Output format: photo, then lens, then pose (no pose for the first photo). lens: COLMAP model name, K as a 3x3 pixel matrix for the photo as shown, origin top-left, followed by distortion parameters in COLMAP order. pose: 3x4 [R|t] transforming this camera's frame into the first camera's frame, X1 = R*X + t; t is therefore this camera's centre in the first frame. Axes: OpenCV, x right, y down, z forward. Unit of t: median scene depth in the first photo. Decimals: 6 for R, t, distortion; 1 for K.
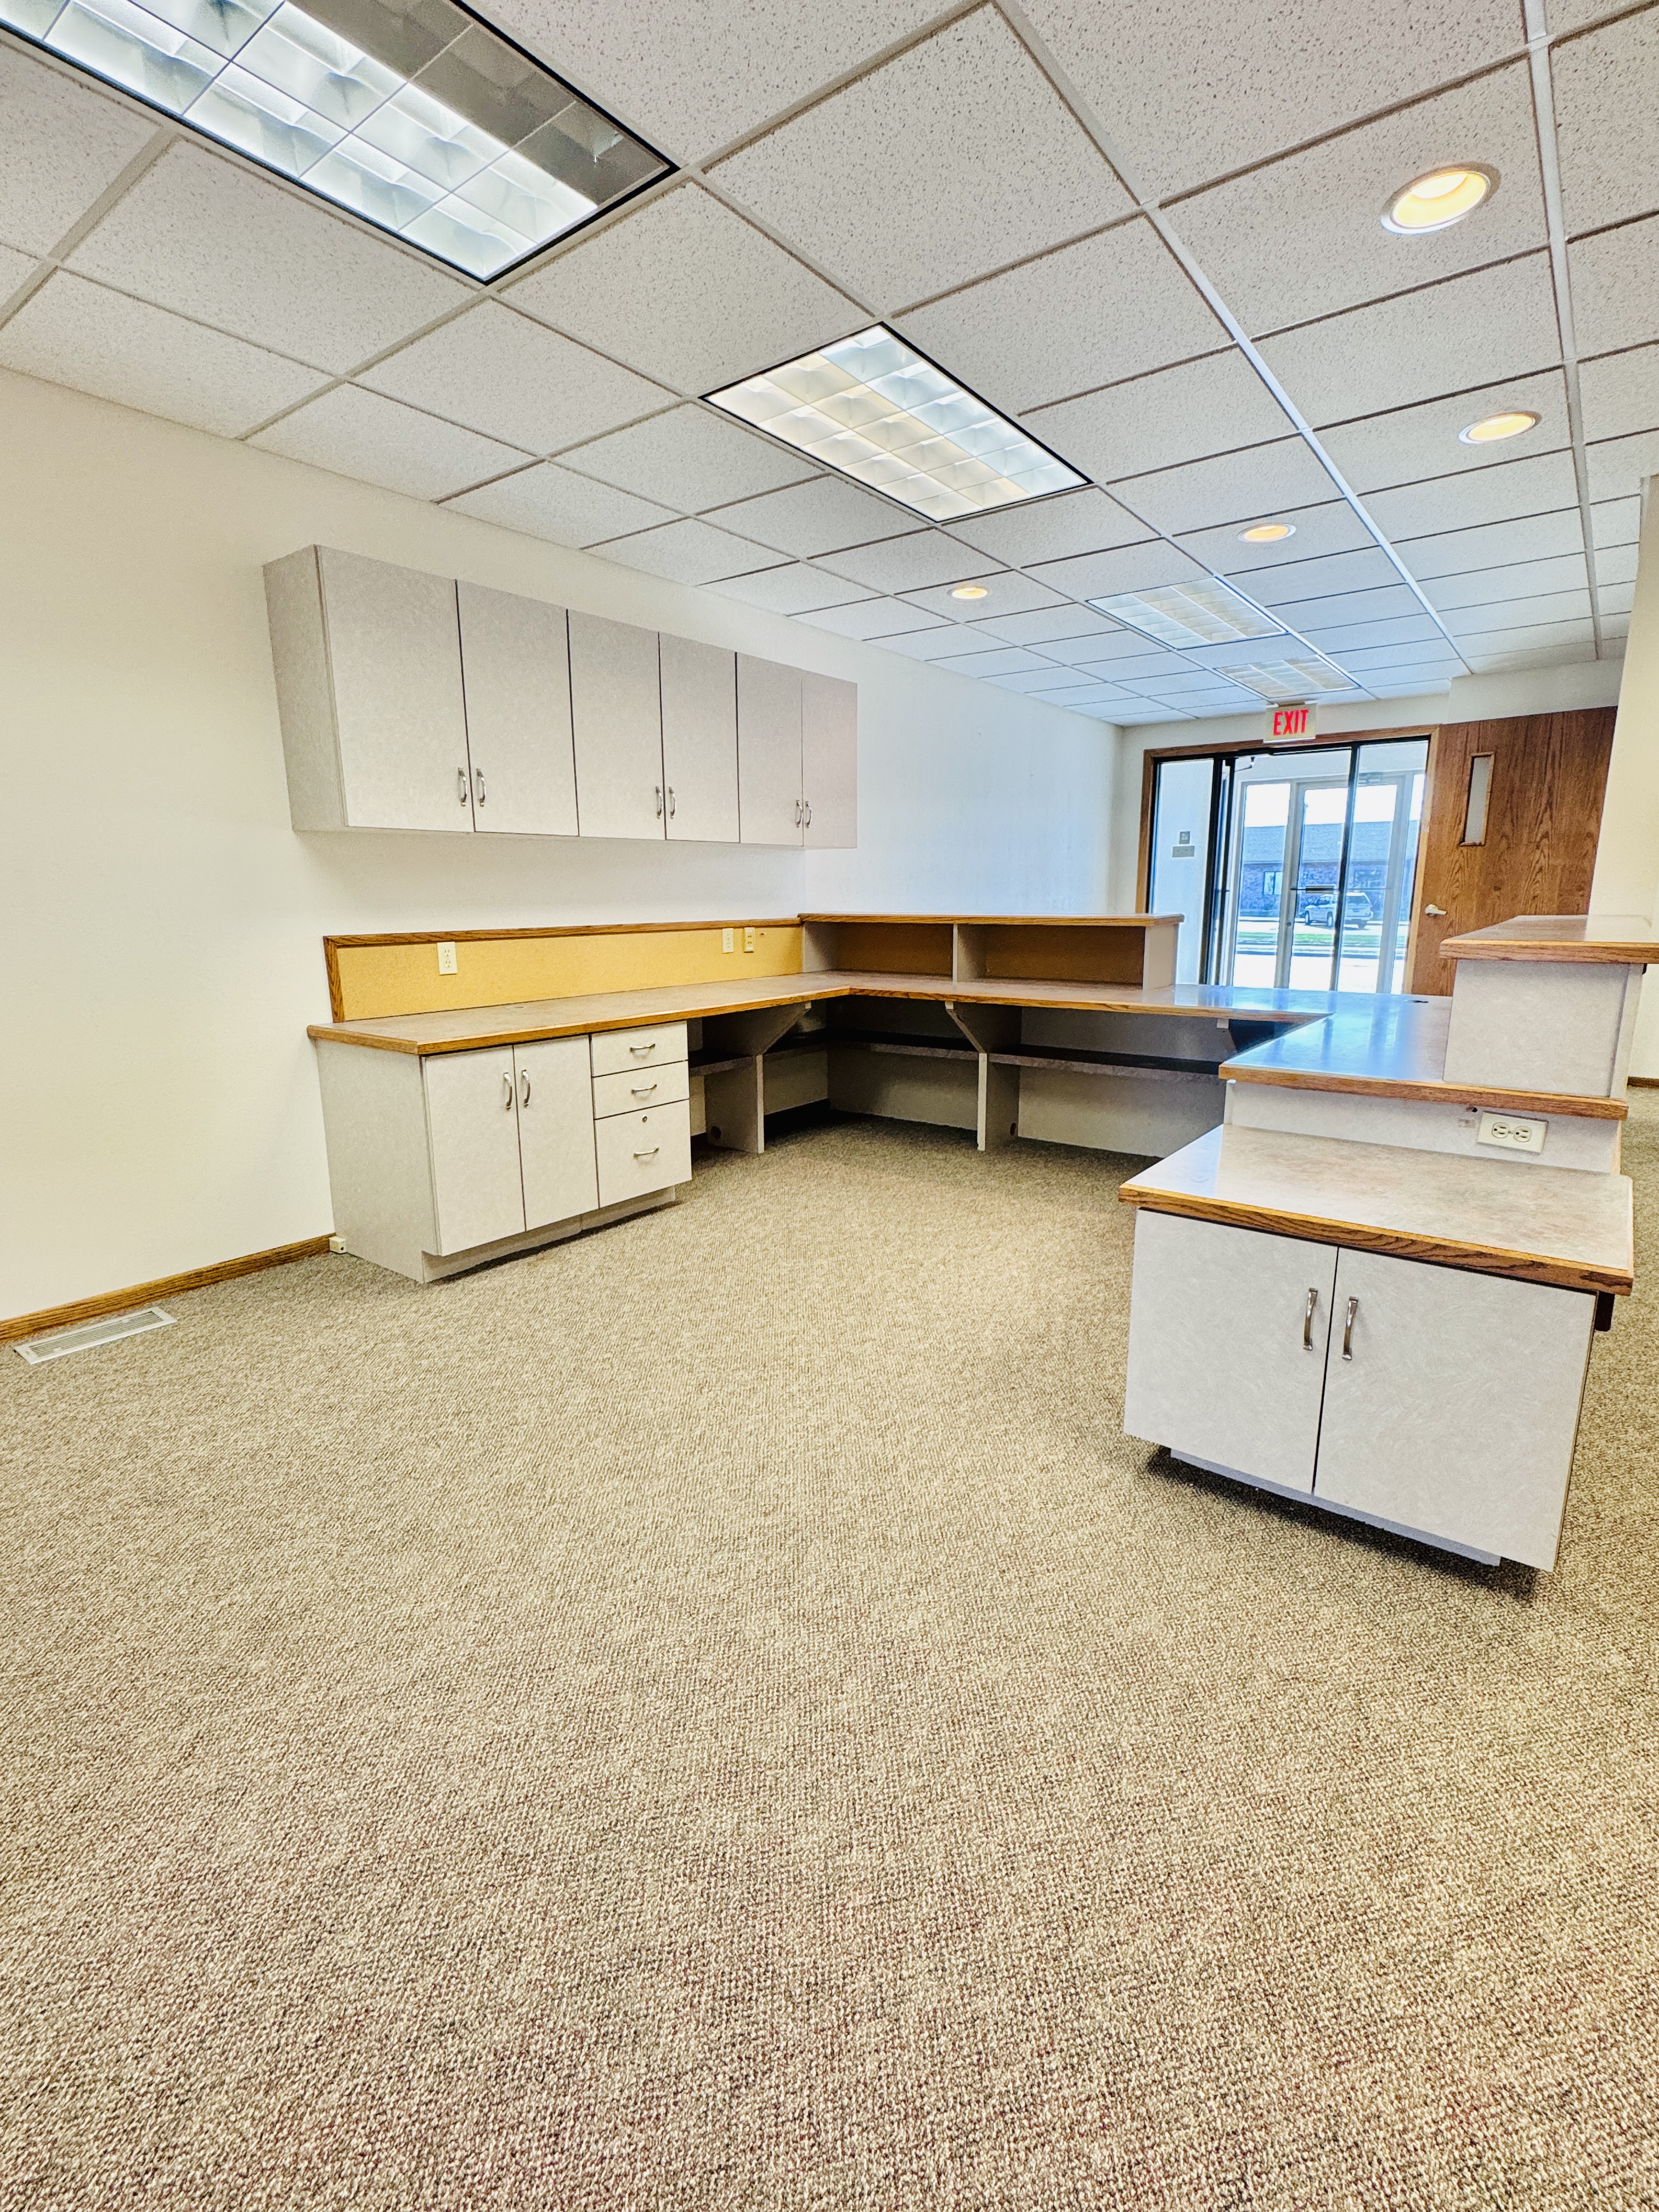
lens RADIAL K [[1018.0, 0, 835.6], [0, 1018.0, 1106.6], [0, 0, 1]] dist [0.014844, -0.000027]
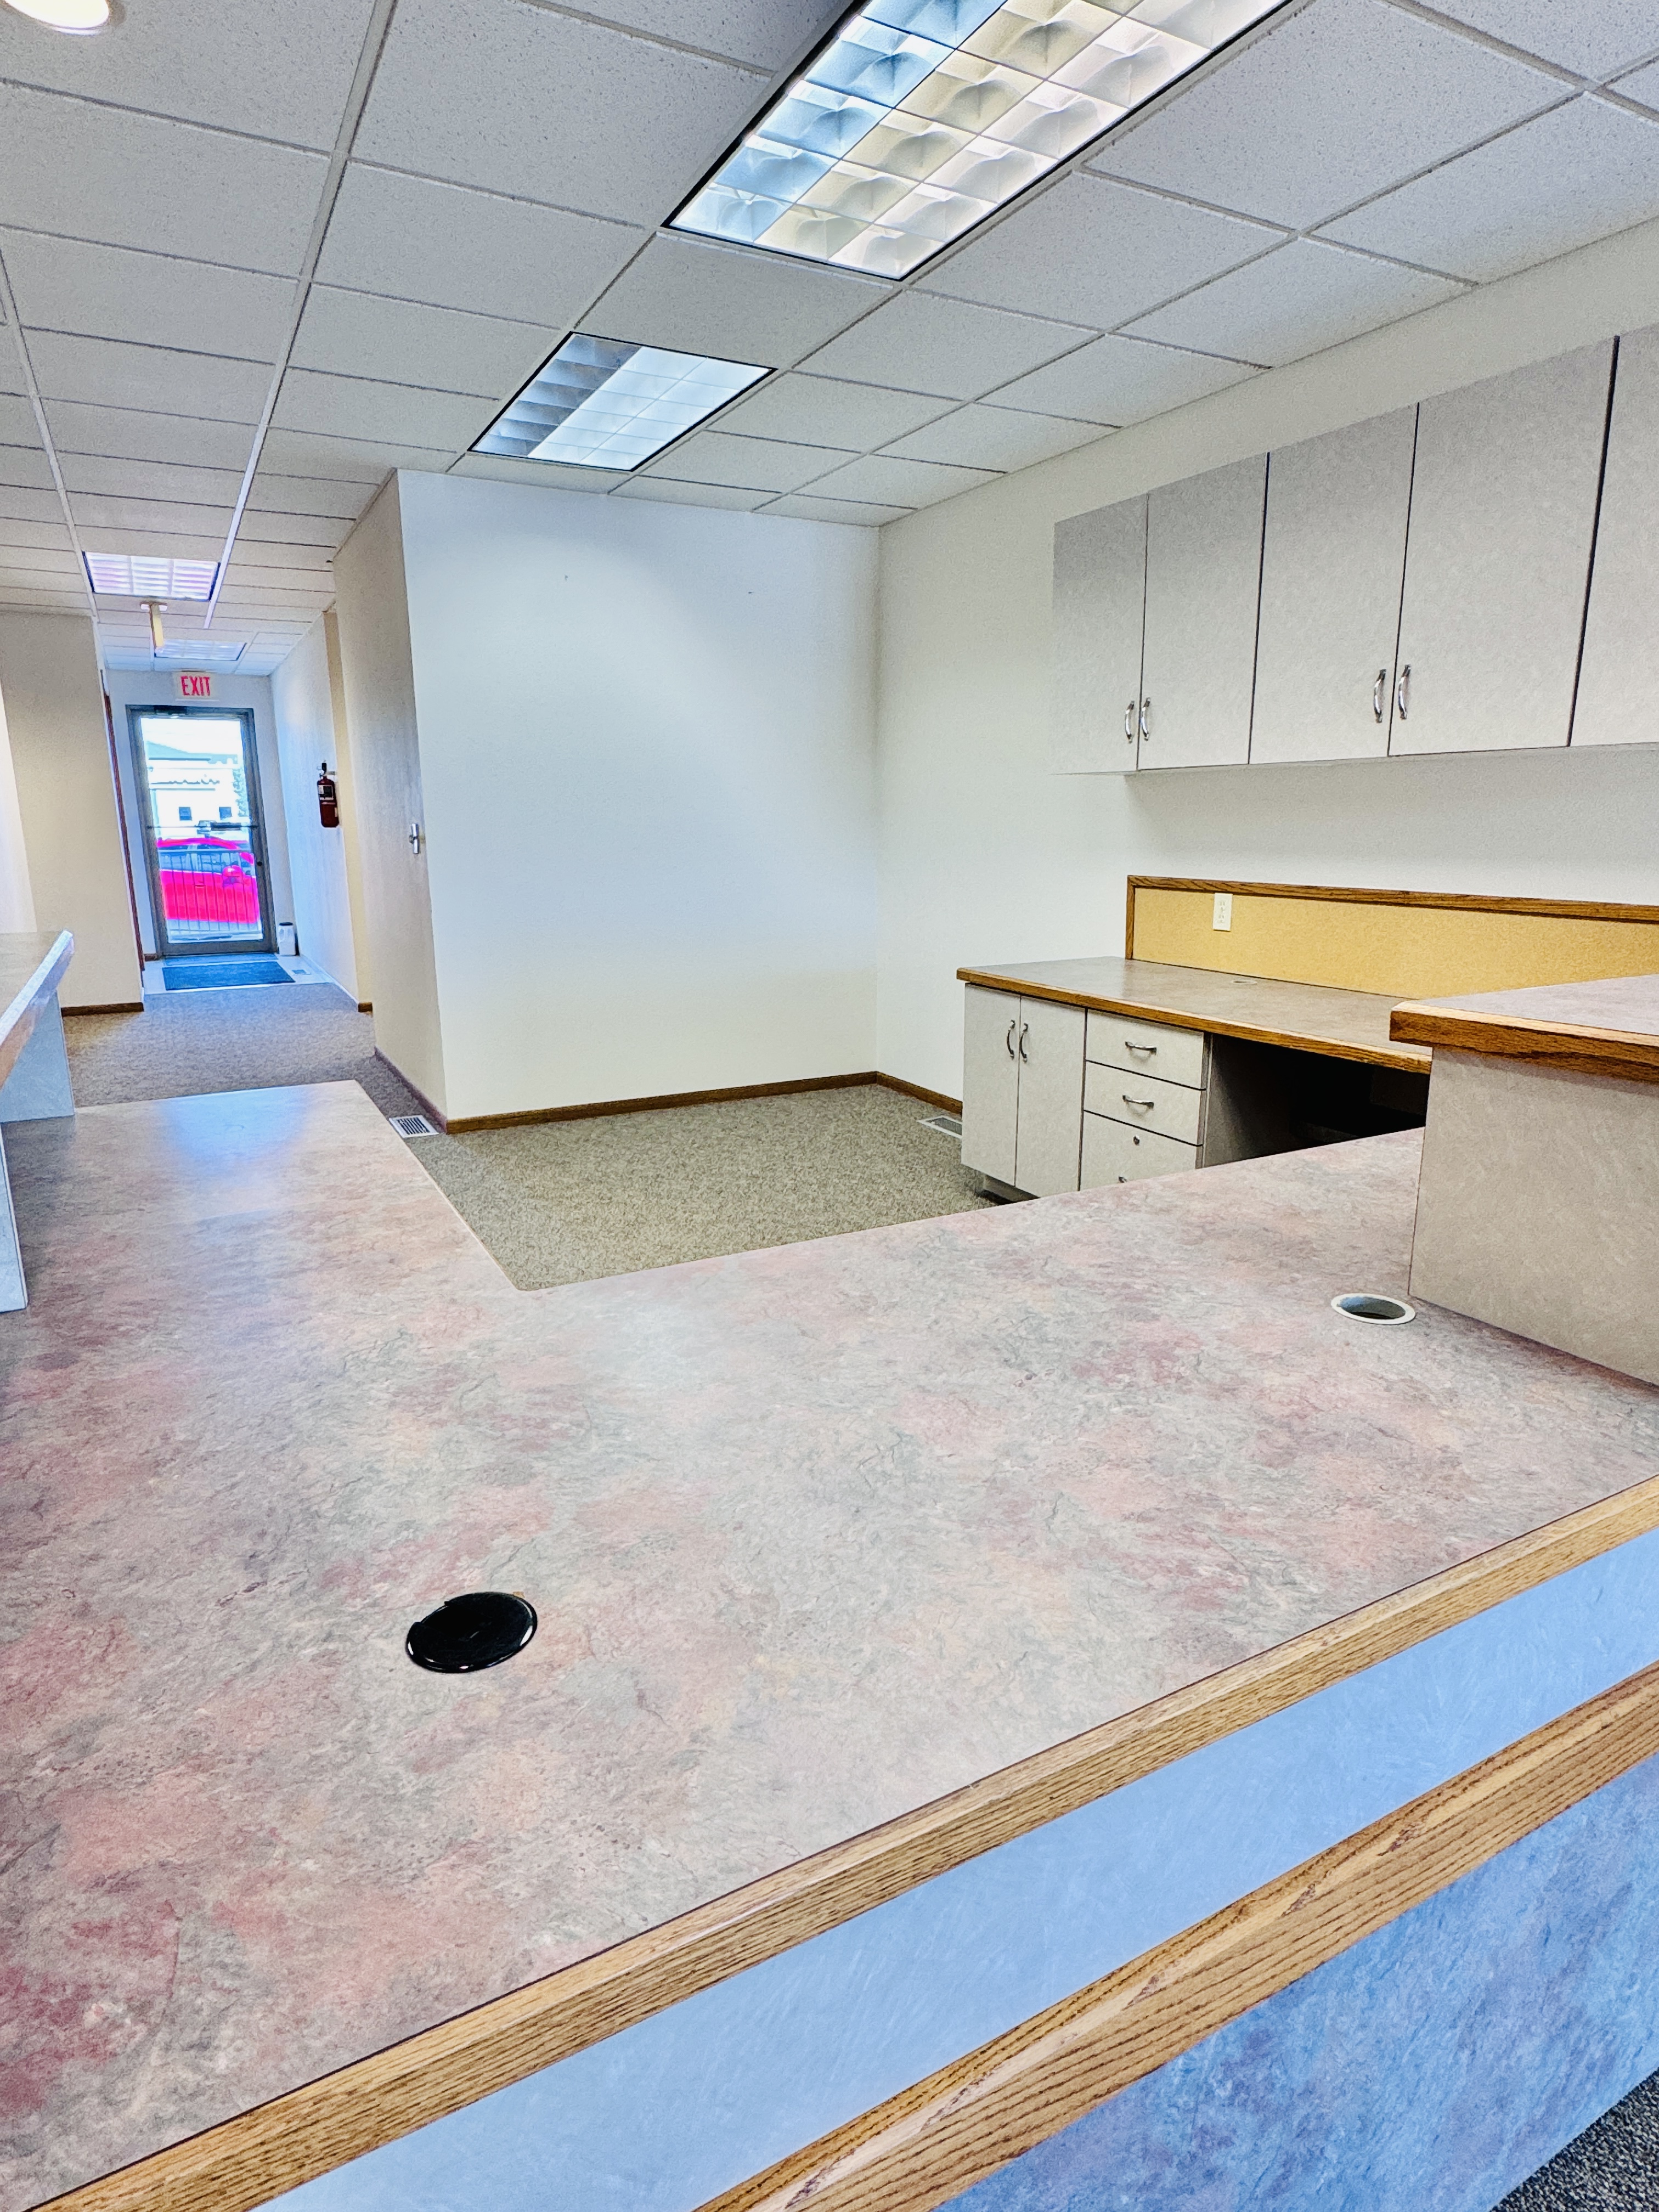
lens RADIAL K [[1236.2, 0, 831.8], [0, 1236.2, 1100.8], [0, 0, 1]] dist [-0.005398, 0.002986]
pose [[-0.419133, 0.215004, -0.882100, 0.709674], [-0.178795, 0.932986, 0.312362, -0.261284], [0.890146, 0.288636, -0.352604, 1.108612]]
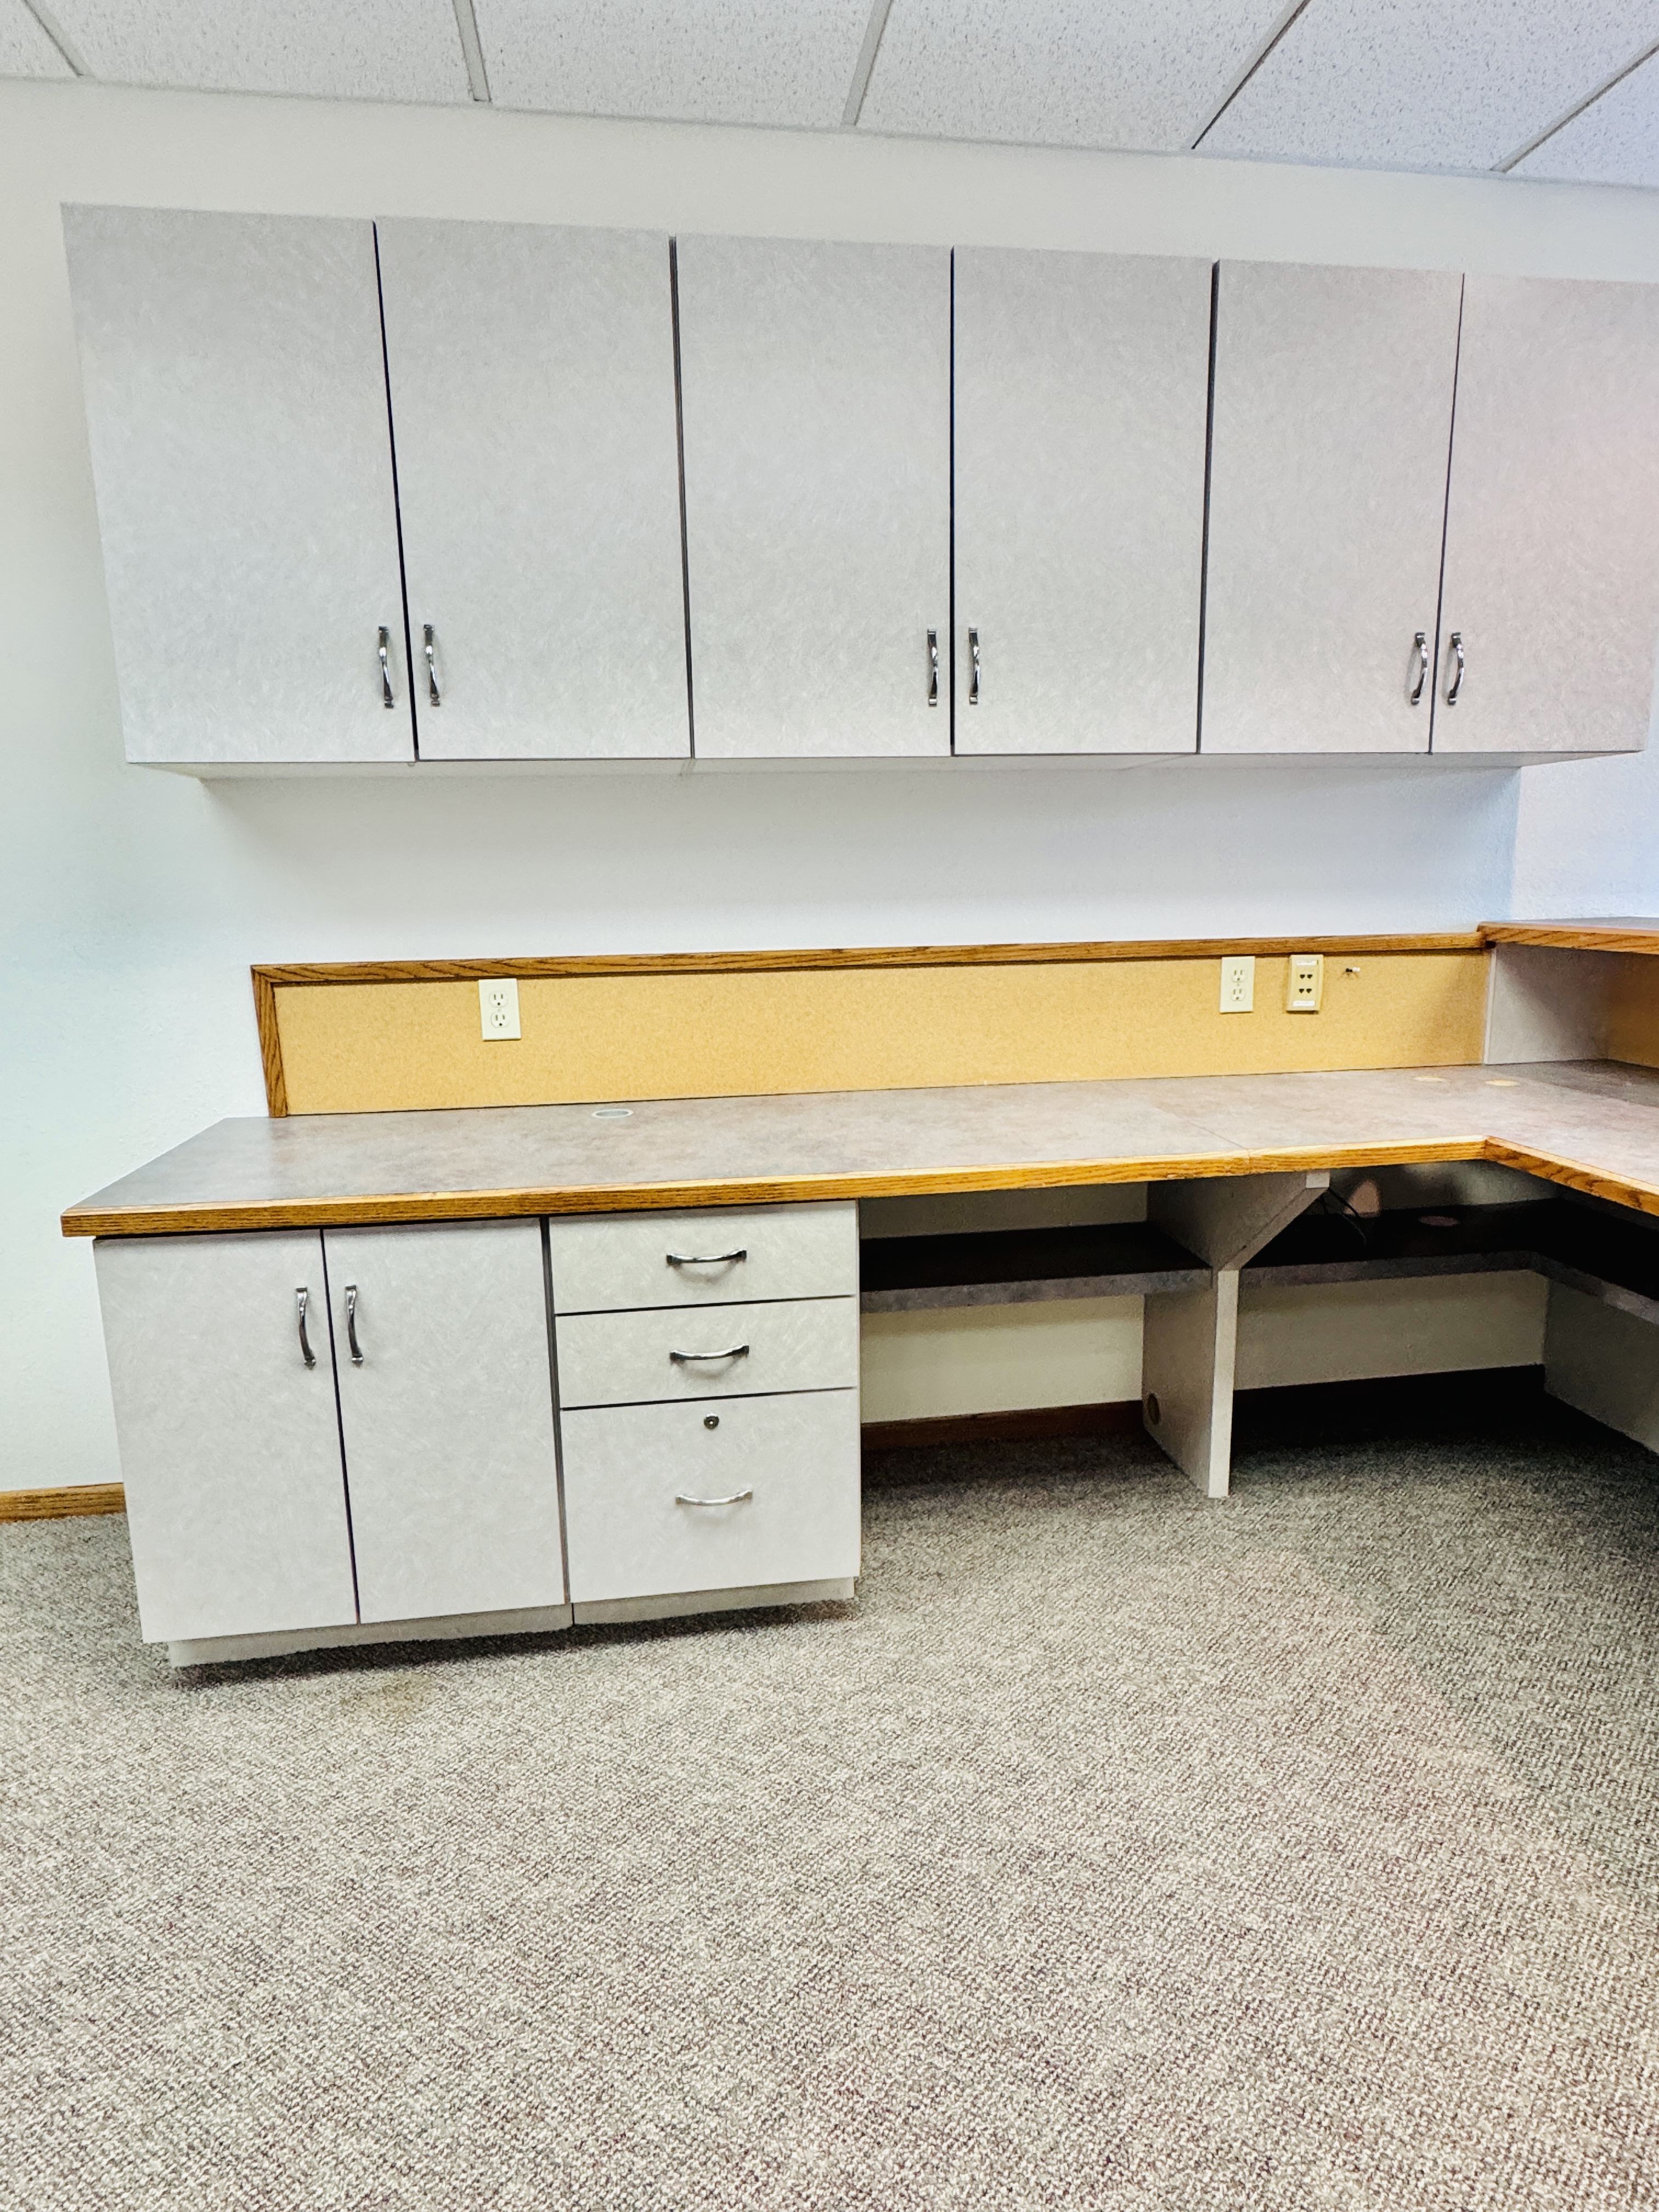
lens RADIAL K [[1236.2, 0, 823.7], [0, 1236.2, 1103.8], [0, 0, 1]] dist [-0.005398, 0.002986]
pose [[0.710560, 0.124268, -0.692576, 0.180544], [-0.132789, 0.990277, 0.041448, -0.144359], [0.690993, 0.062515, 0.720153, 0.654075]]
